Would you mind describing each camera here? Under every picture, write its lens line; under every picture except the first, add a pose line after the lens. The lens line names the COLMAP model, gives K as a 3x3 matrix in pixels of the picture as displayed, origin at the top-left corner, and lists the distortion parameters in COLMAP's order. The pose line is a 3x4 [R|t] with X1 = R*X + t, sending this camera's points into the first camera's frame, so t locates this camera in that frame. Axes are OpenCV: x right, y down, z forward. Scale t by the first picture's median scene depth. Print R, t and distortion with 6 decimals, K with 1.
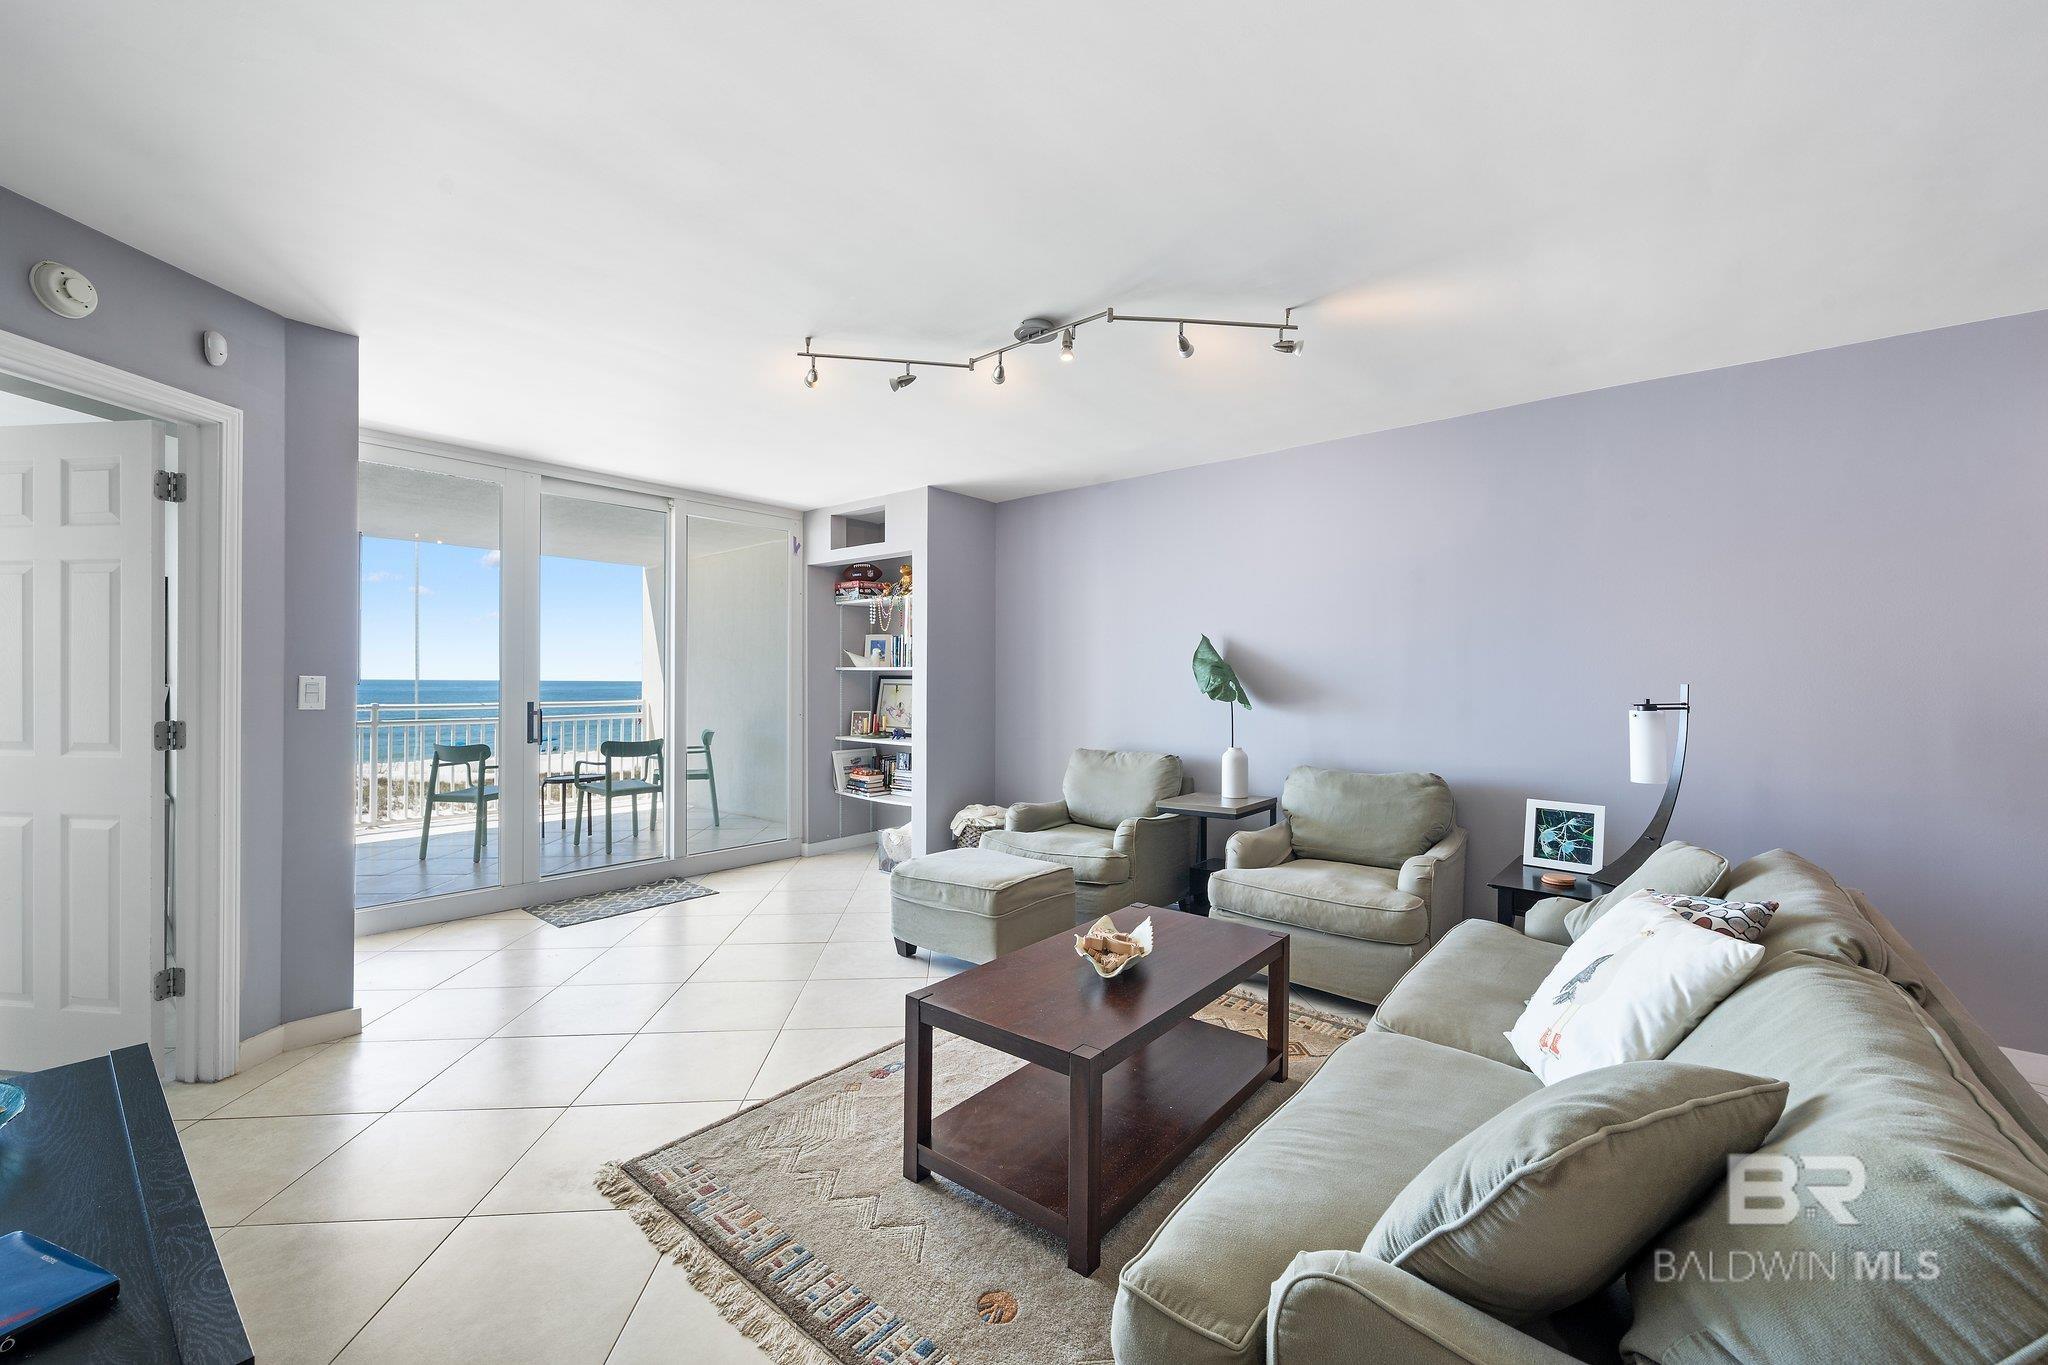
lens RADIAL K [[821.2, 0, 1033.6], [0, 821.2, 684.2], [0, 0, 1]] dist [0.001730, 0.000145]
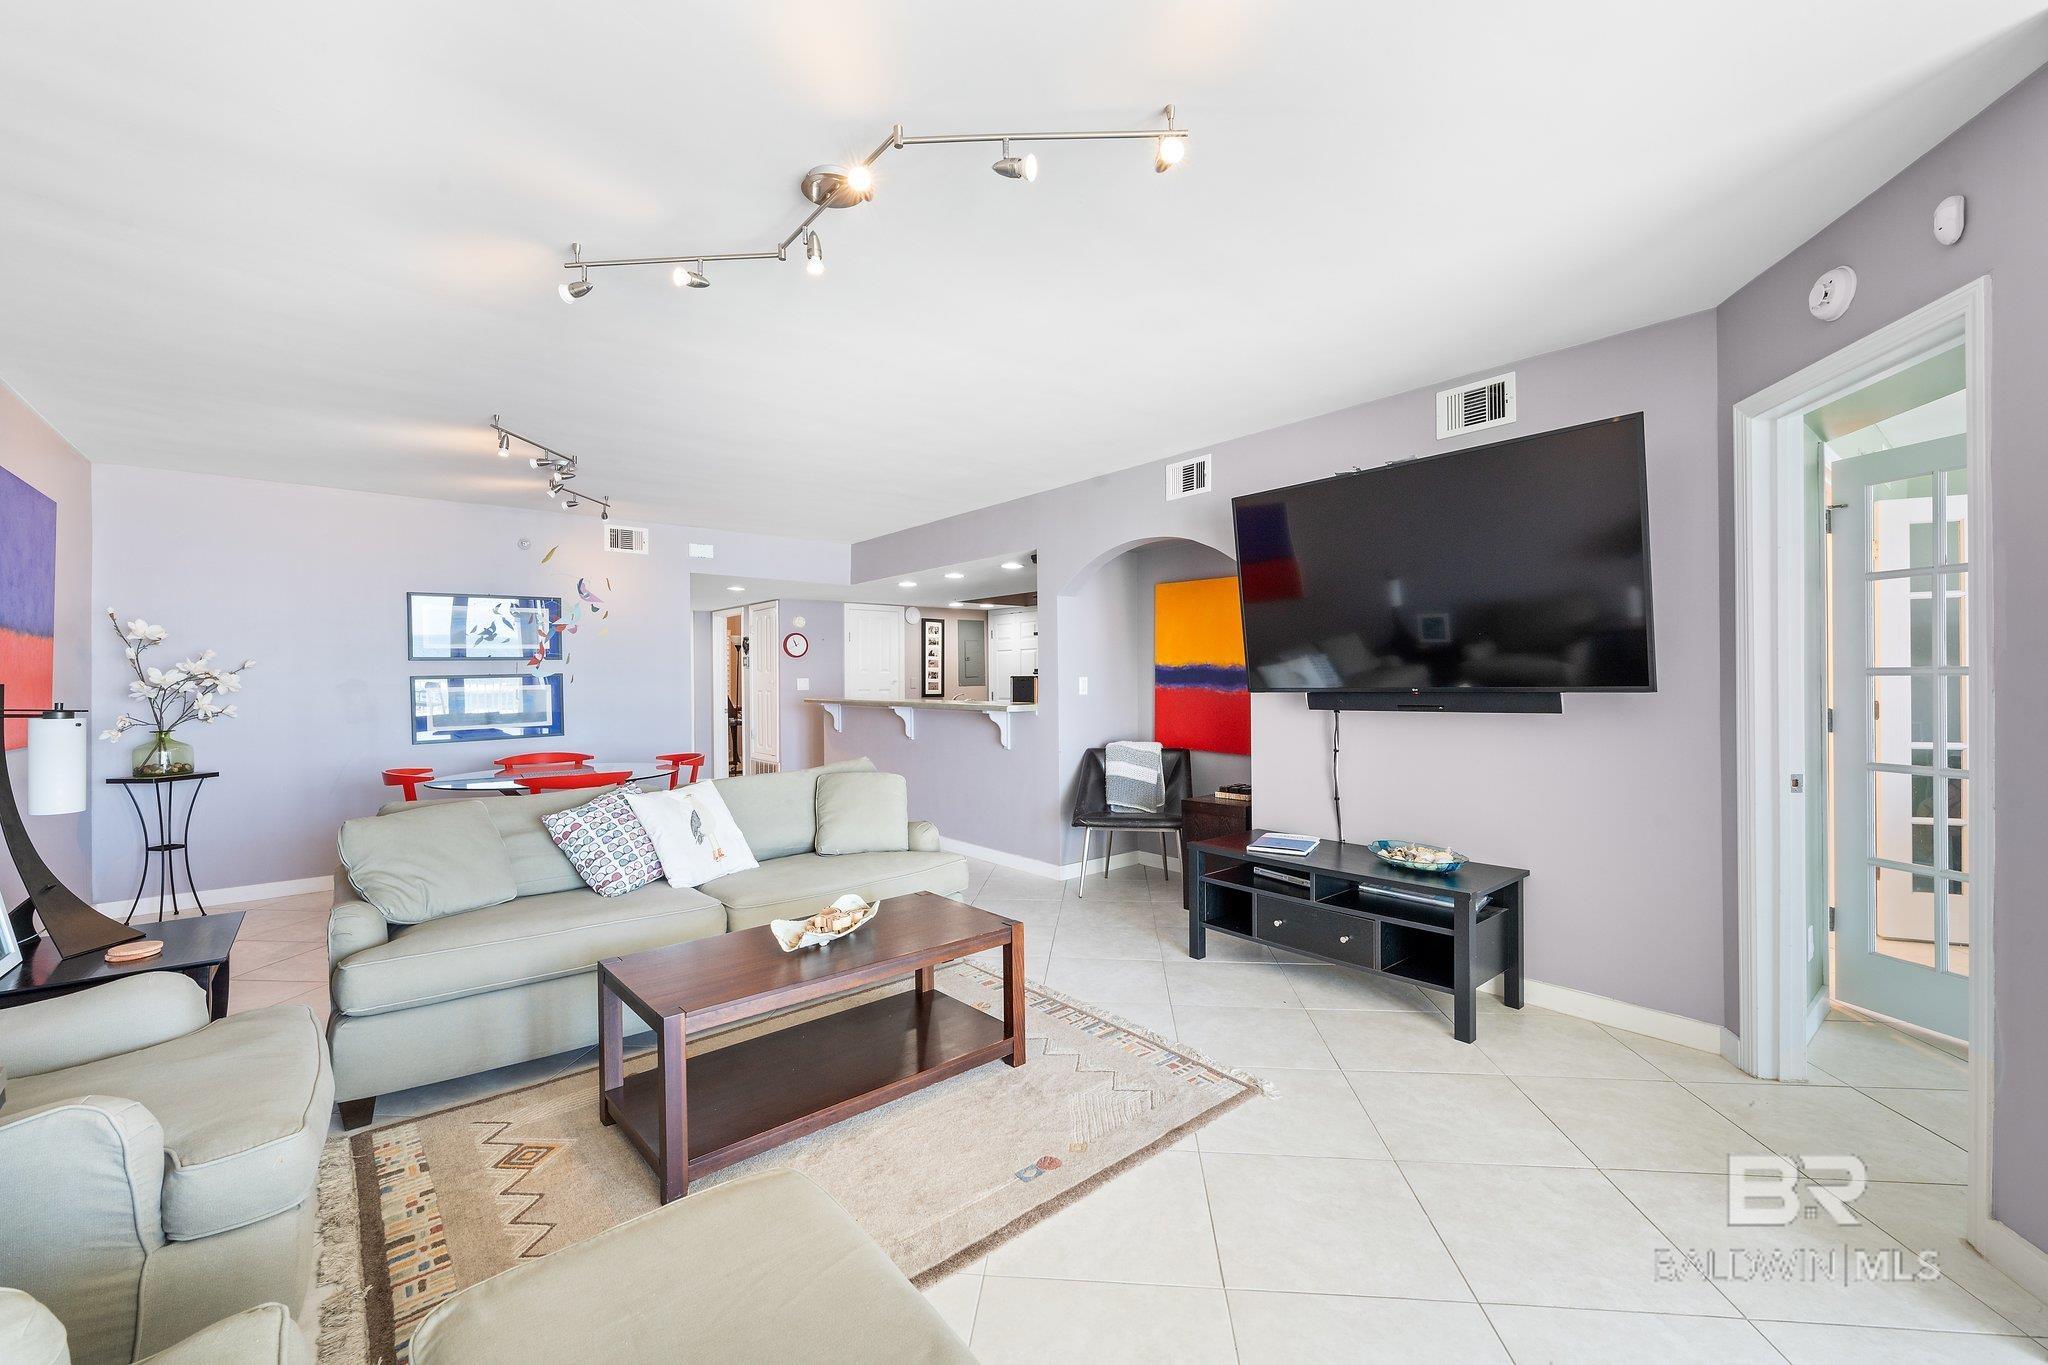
lens RADIAL K [[835.7, 0, 1030.4], [0, 835.7, 677.3], [0, 0, 1]] dist [0.000410, -0.000176]
pose [[-0.985082, 0.001745, 0.172077, -0.181599], [0.002225, 0.999994, 0.002595, -0.004398], [-0.172071, 0.002939, -0.985080, 1.055408]]
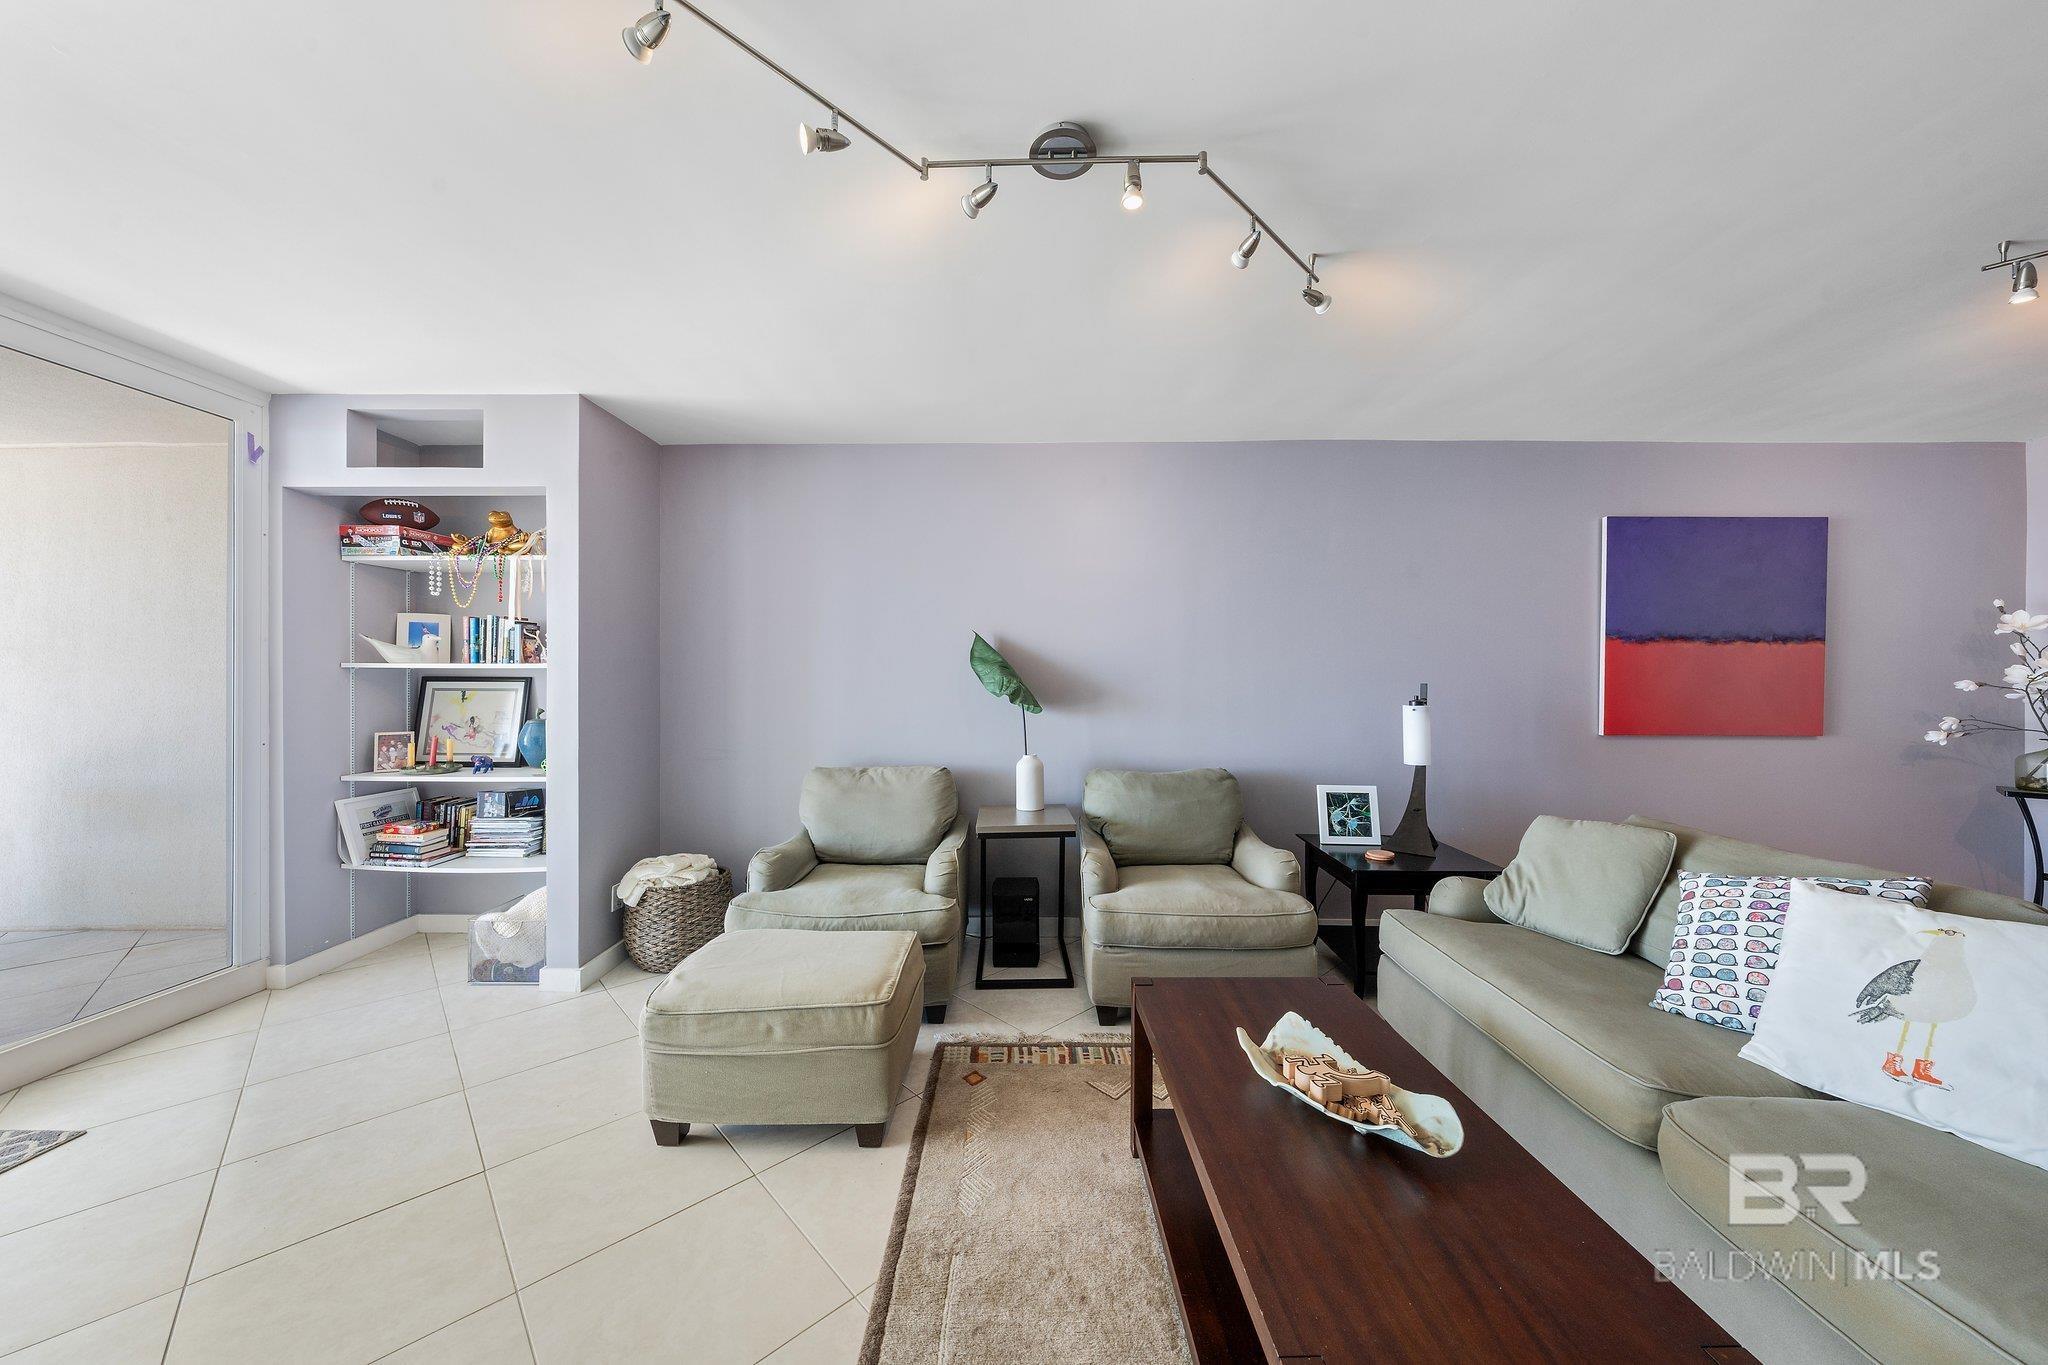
lens RADIAL K [[694.3, 0, 1029.0], [0, 694.3, 679.9], [0, 0, 1]] dist [-0.002649, -0.000257]
pose [[0.773348, -0.002454, 0.633977, -0.230970], [0.006281, 0.999973, -0.003792, -0.003559], [-0.633951, 0.006915, 0.773342, 0.372086]]
